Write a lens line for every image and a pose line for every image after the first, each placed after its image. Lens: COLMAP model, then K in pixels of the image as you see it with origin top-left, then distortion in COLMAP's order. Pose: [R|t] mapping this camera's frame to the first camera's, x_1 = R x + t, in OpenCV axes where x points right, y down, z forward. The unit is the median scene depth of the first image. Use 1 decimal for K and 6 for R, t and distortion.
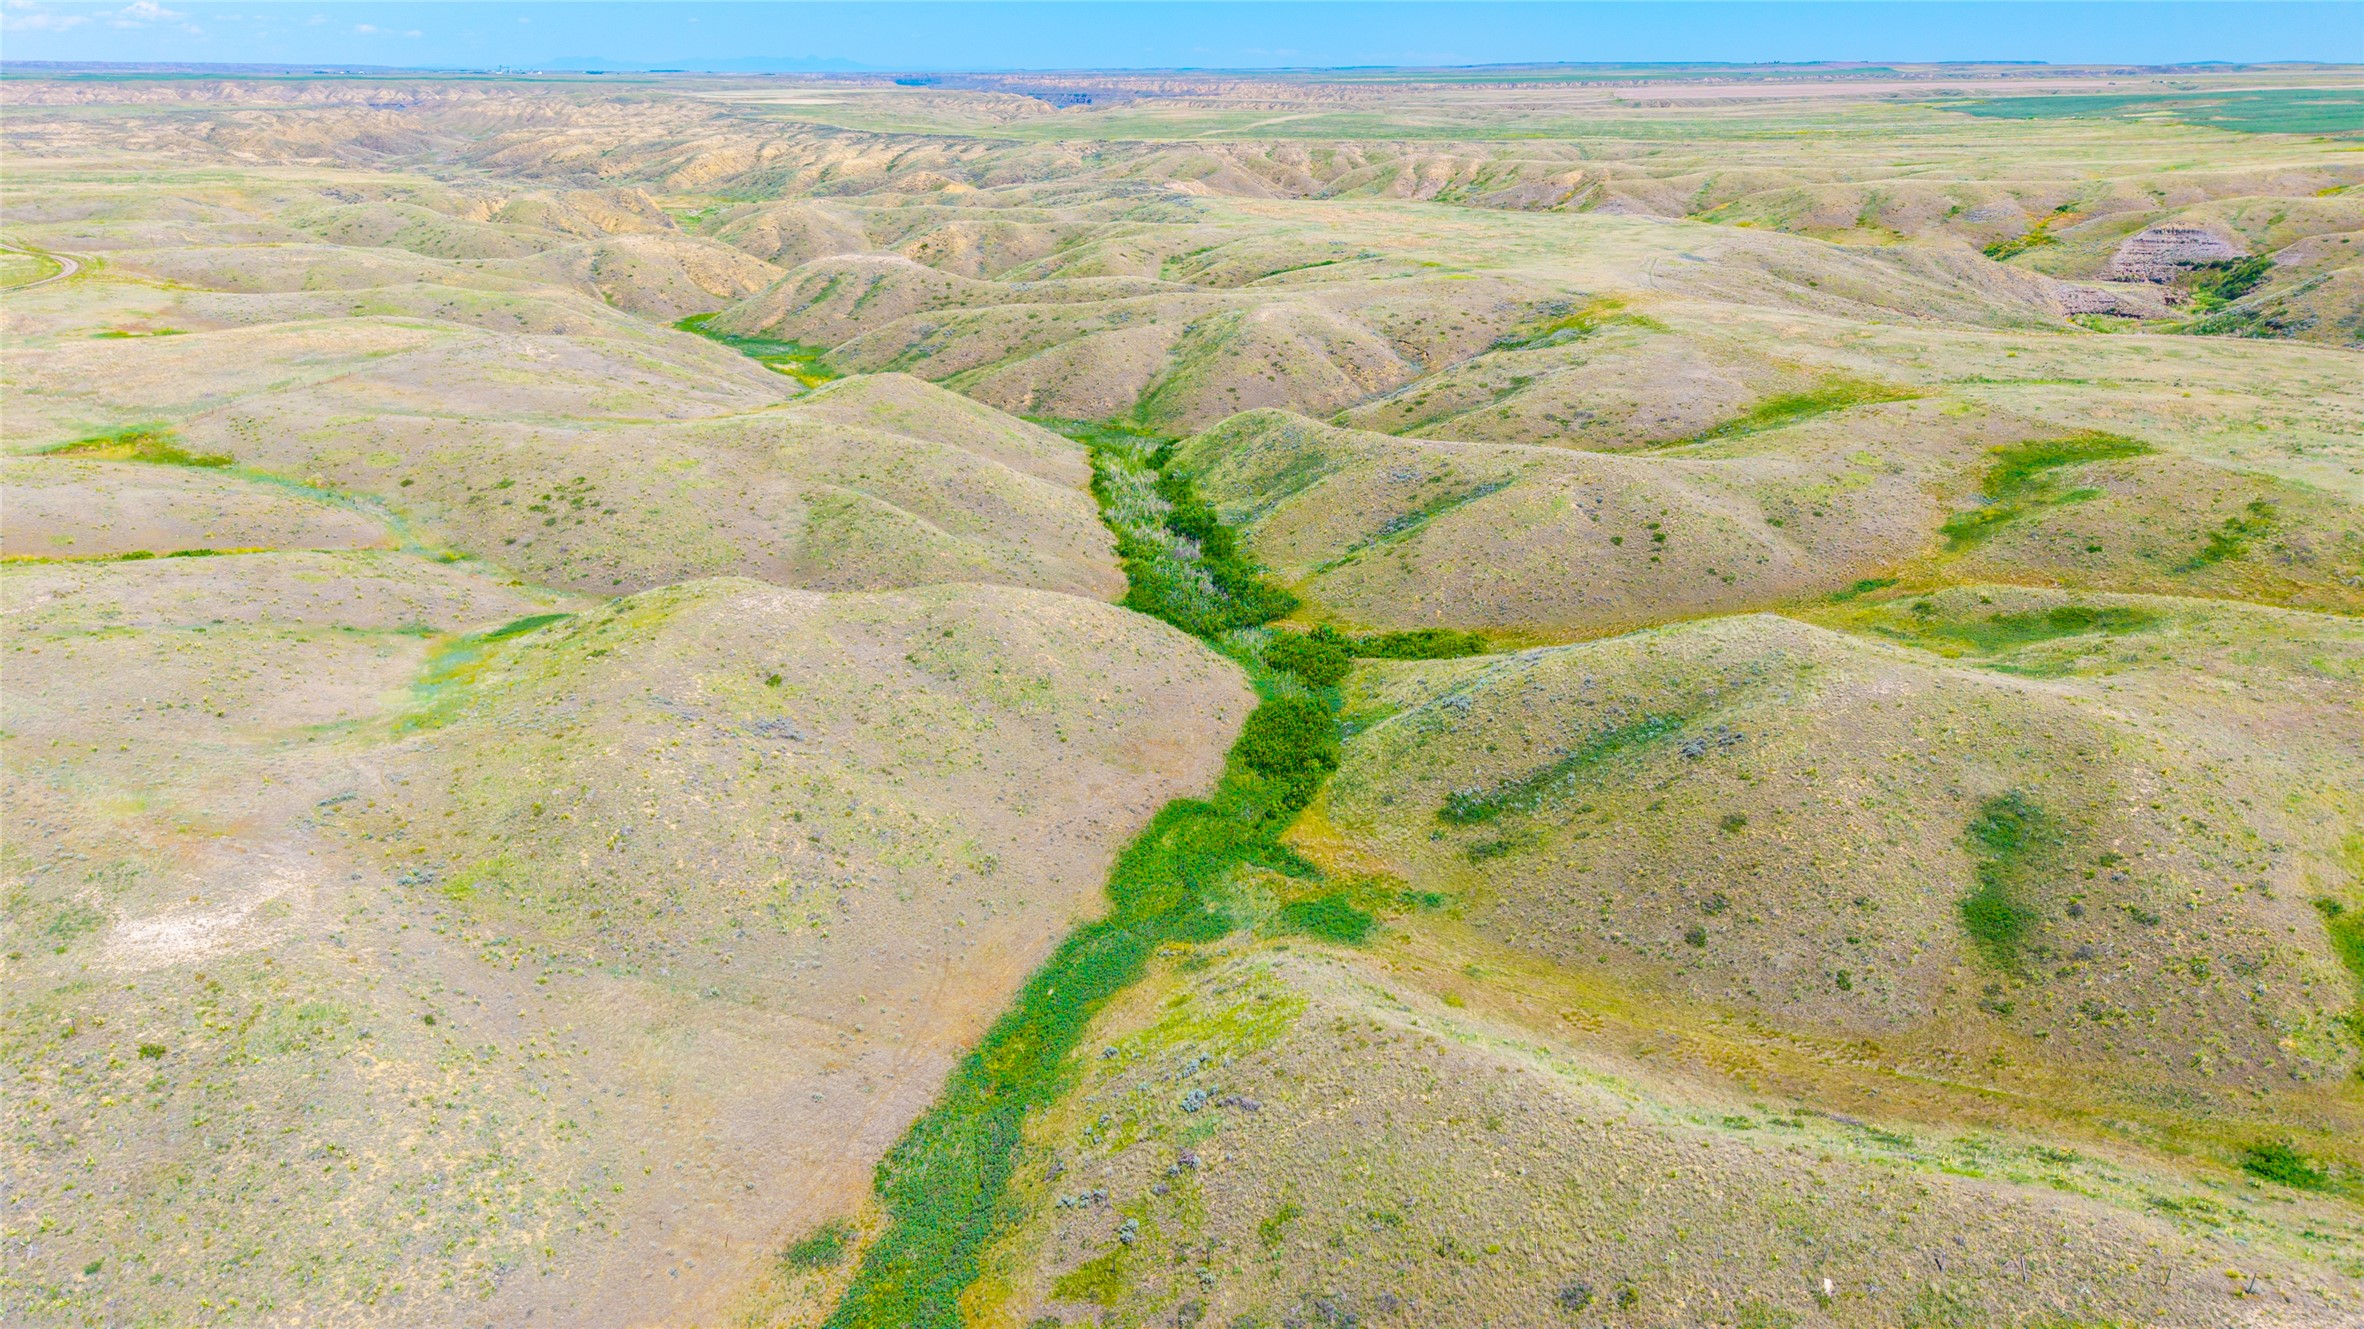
lens RADIAL K [[1575.9, 0, 1178.9], [0, 1575.9, 666.0], [0, 0, 1]] dist [0.036561, -0.043832]
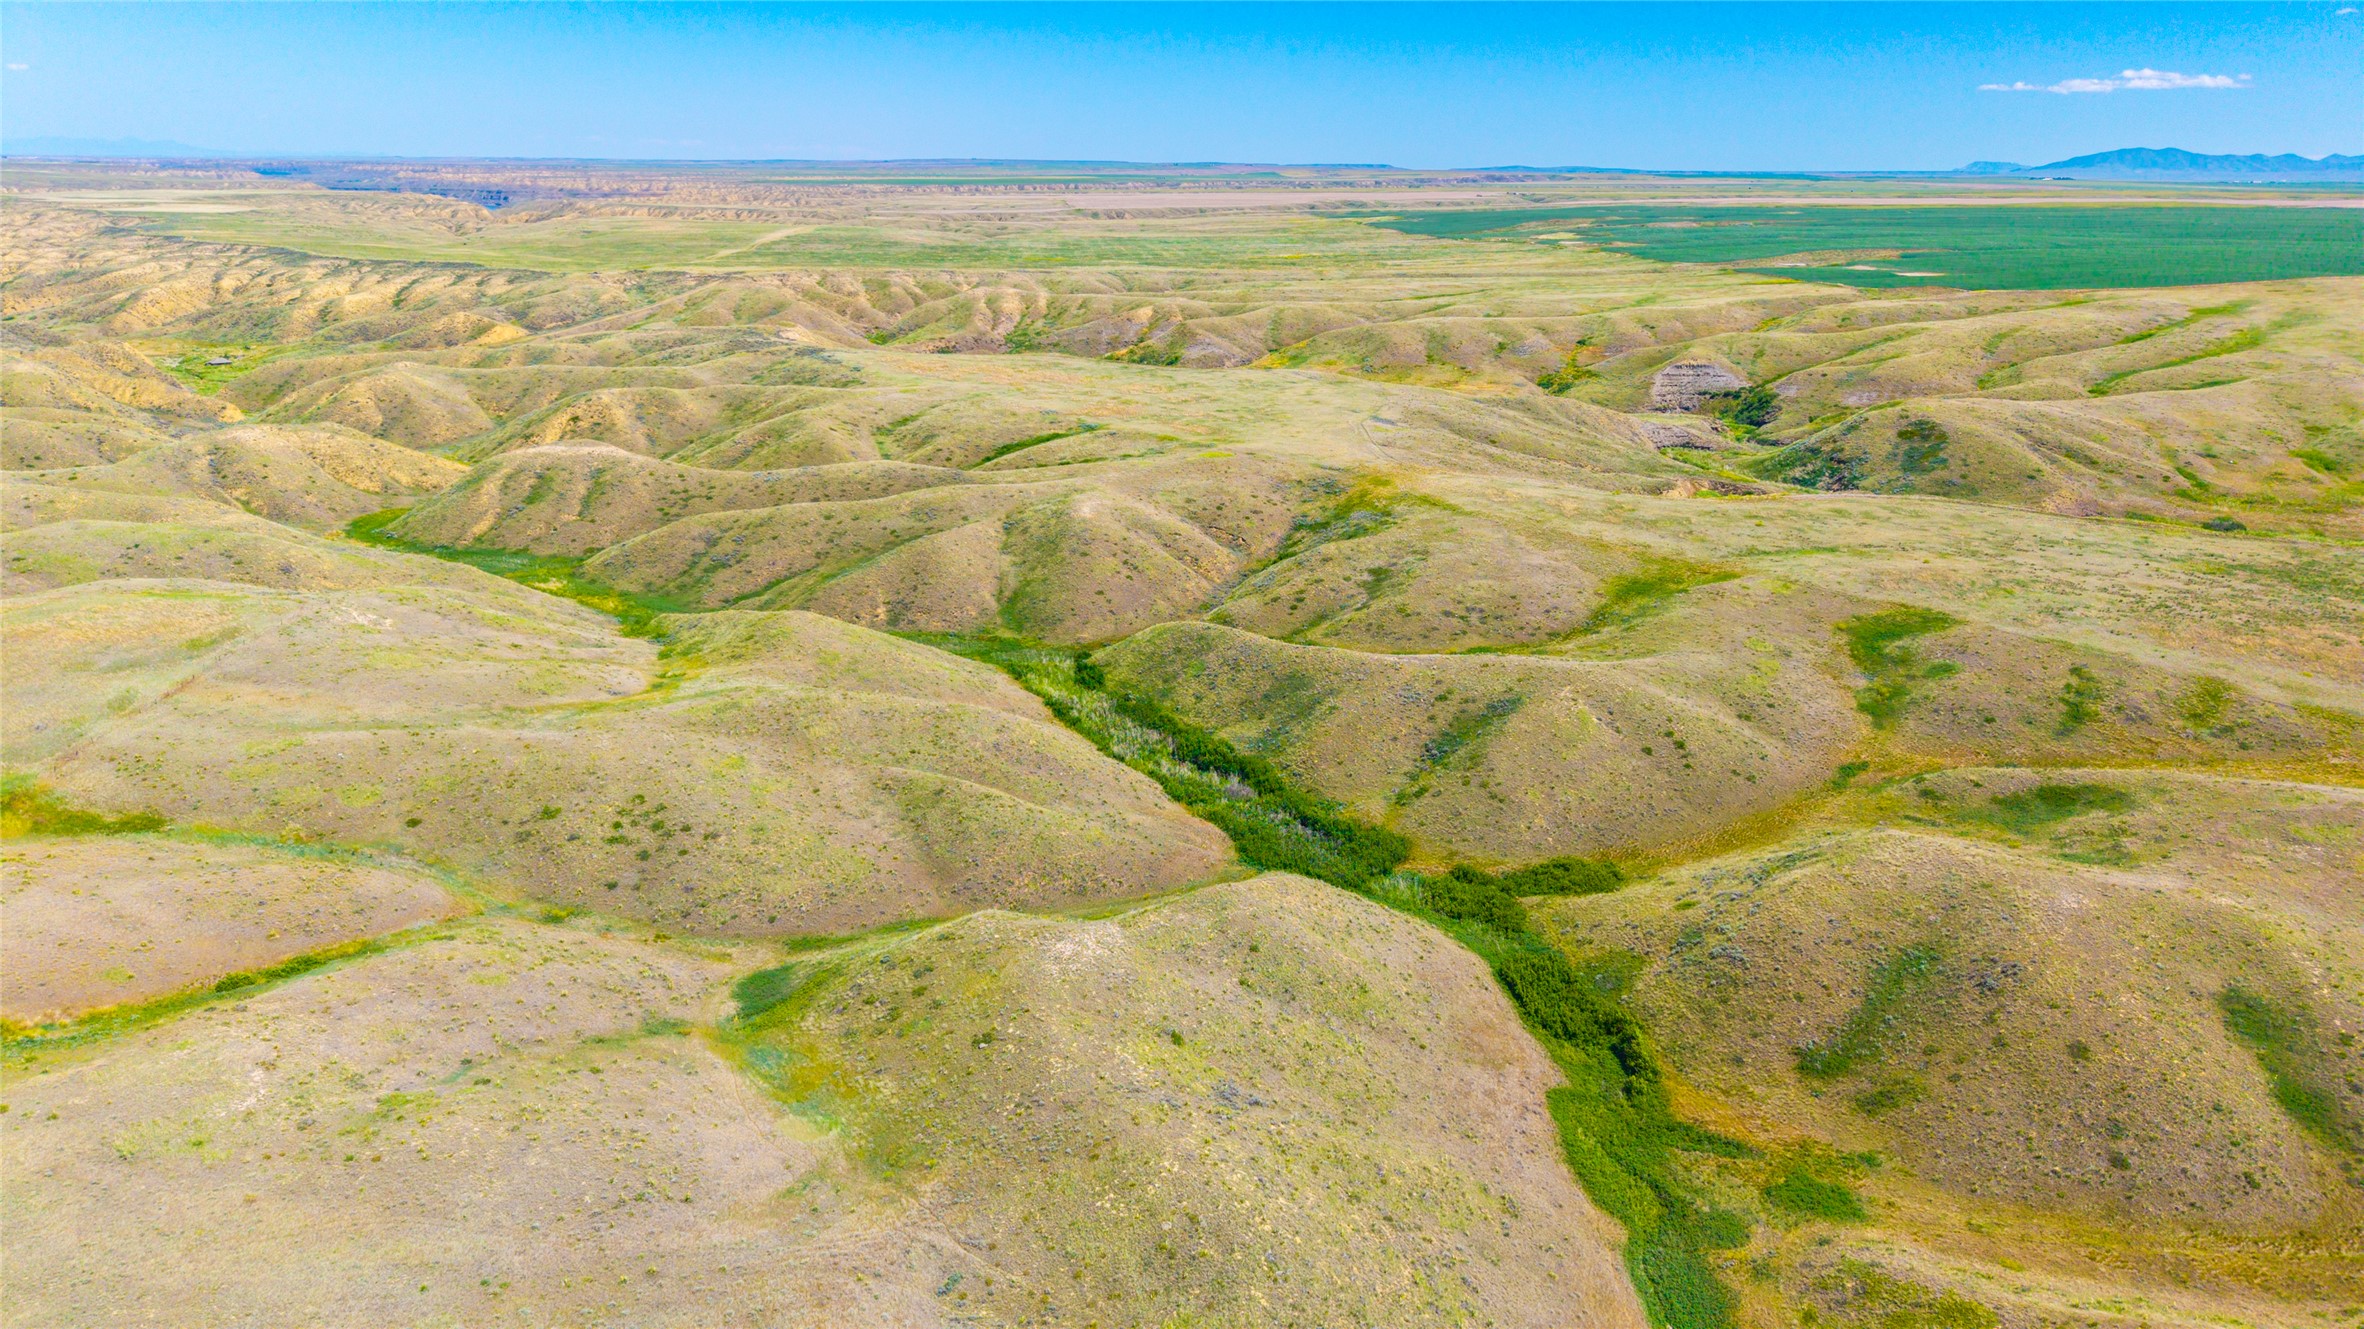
lens RADIAL K [[1575.9, 0, 1178.9], [0, 1575.9, 666.0], [0, 0, 1]] dist [0.036561, -0.043832]
pose [[0.940536, -0.091680, 0.327088, -0.184836], [0.108911, 0.993445, -0.034718, -0.062645], [-0.321761, 0.068277, 0.944356, 0.015461]]
